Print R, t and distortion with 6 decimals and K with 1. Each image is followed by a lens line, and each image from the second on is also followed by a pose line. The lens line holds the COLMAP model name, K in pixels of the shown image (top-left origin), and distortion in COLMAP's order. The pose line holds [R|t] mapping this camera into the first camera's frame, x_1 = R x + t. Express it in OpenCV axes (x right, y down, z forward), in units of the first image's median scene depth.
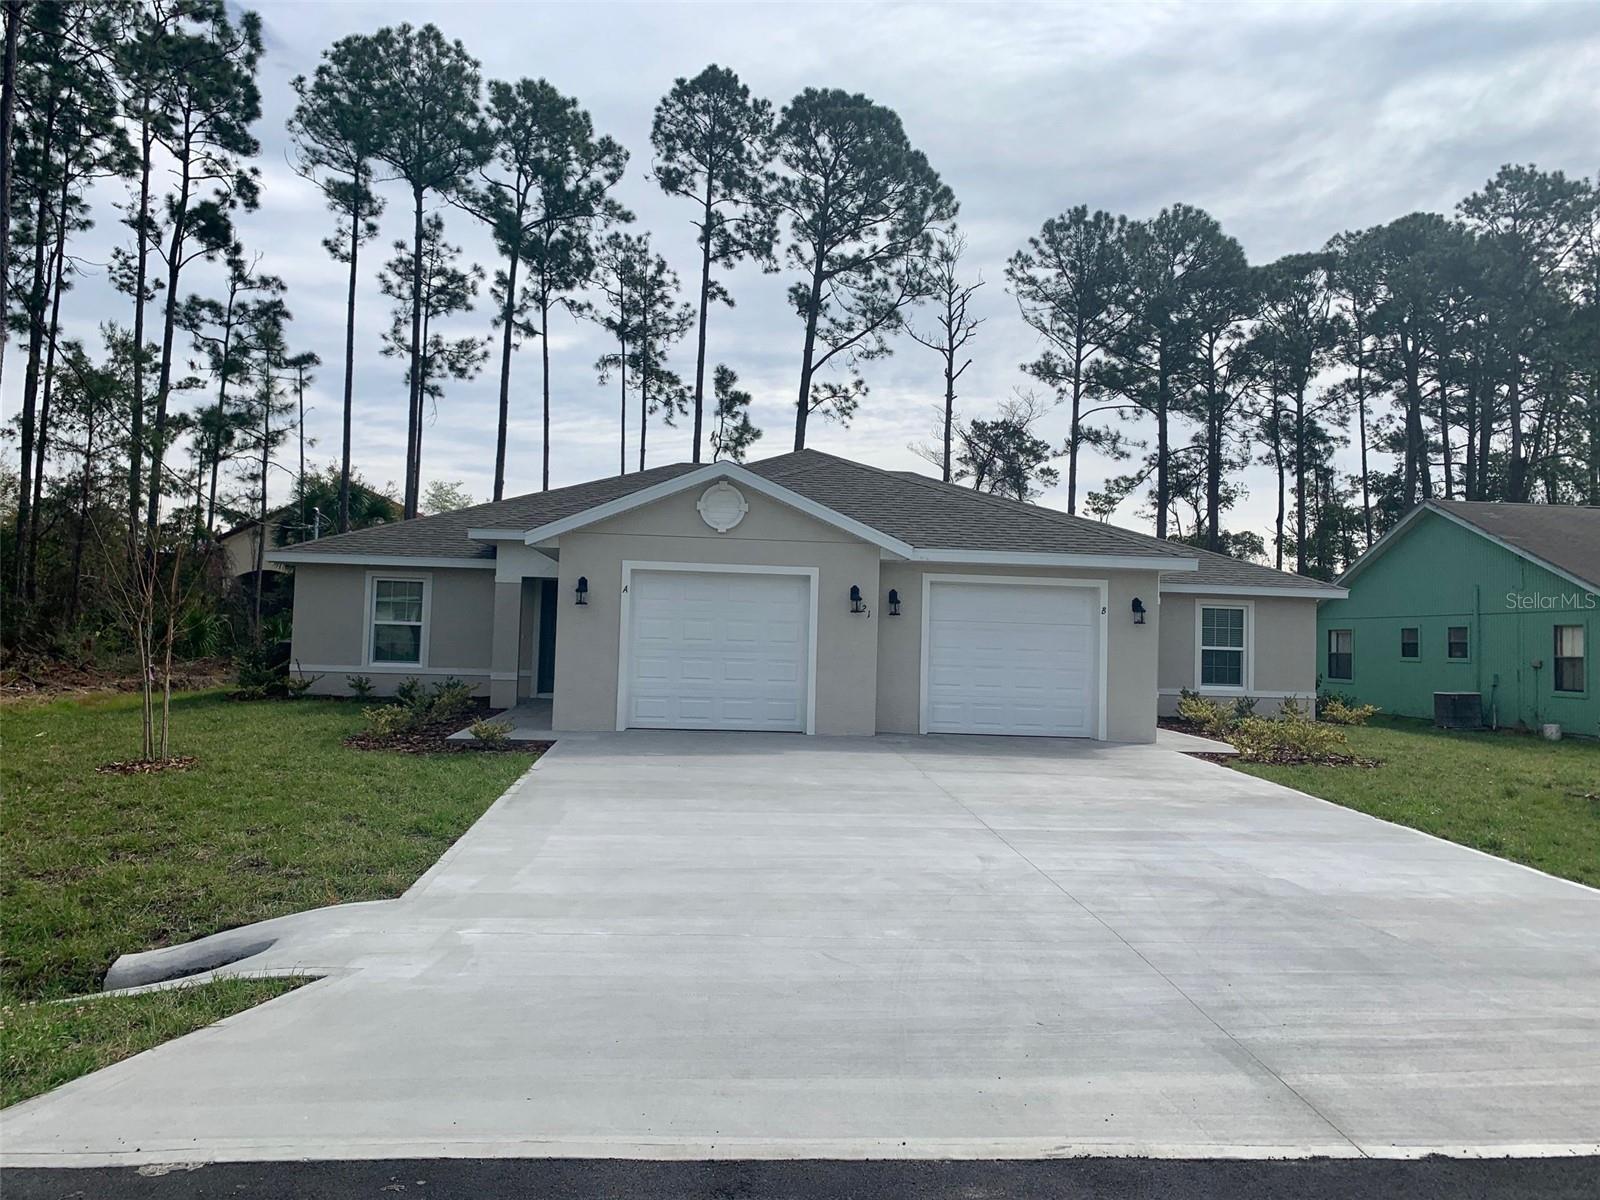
lens RADIAL K [[1221.9, 0, 792.2], [0, 1221.9, 601.5], [0, 0, 1]] dist [0.023218, -0.023088]
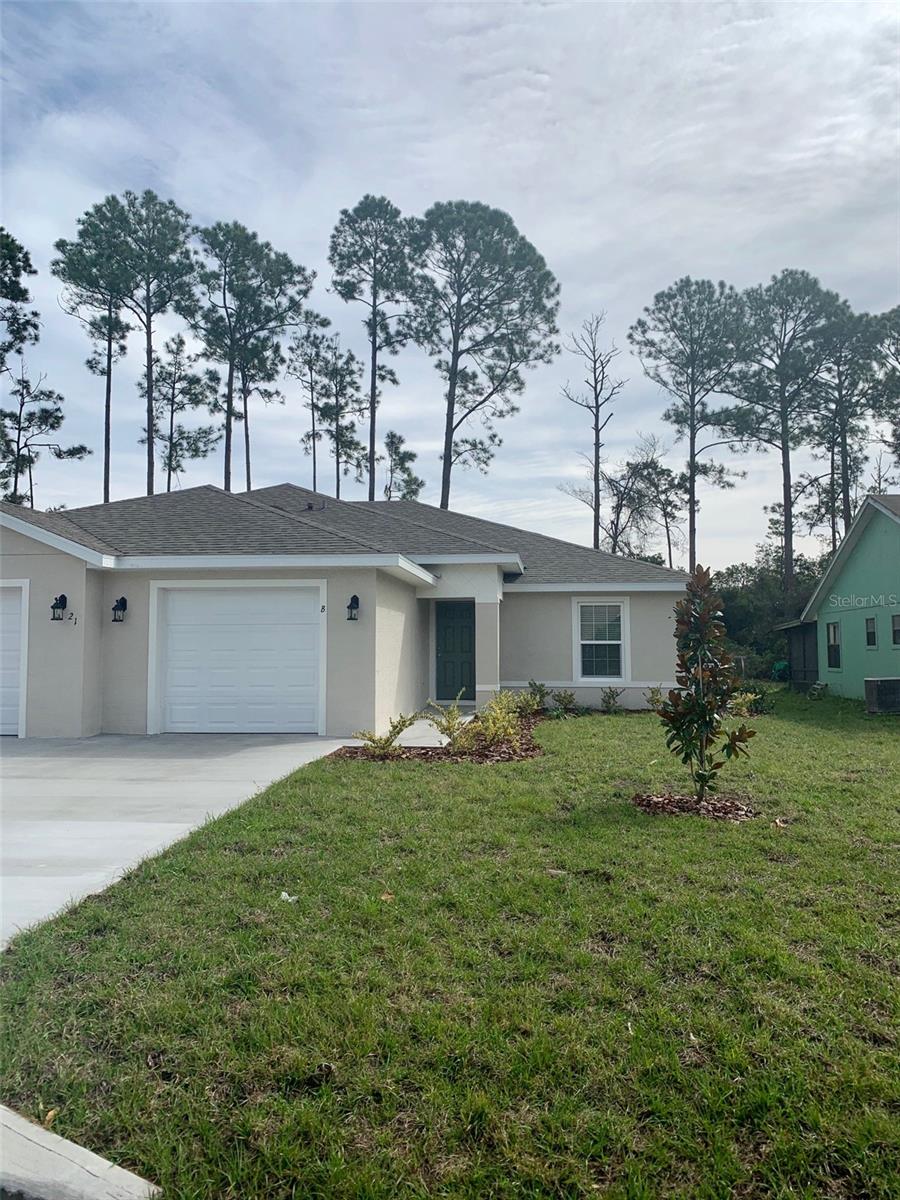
lens RADIAL K [[916.4, 0, 454.6], [0, 916.4, 596.2], [0, 0, 1]] dist [0.023218, -0.023088]
pose [[0.982618, -0.043688, -0.180424, 0.172578], [0.038316, 0.998716, -0.033154, 0.009059], [0.181641, 0.025665, 0.983030, 0.094554]]
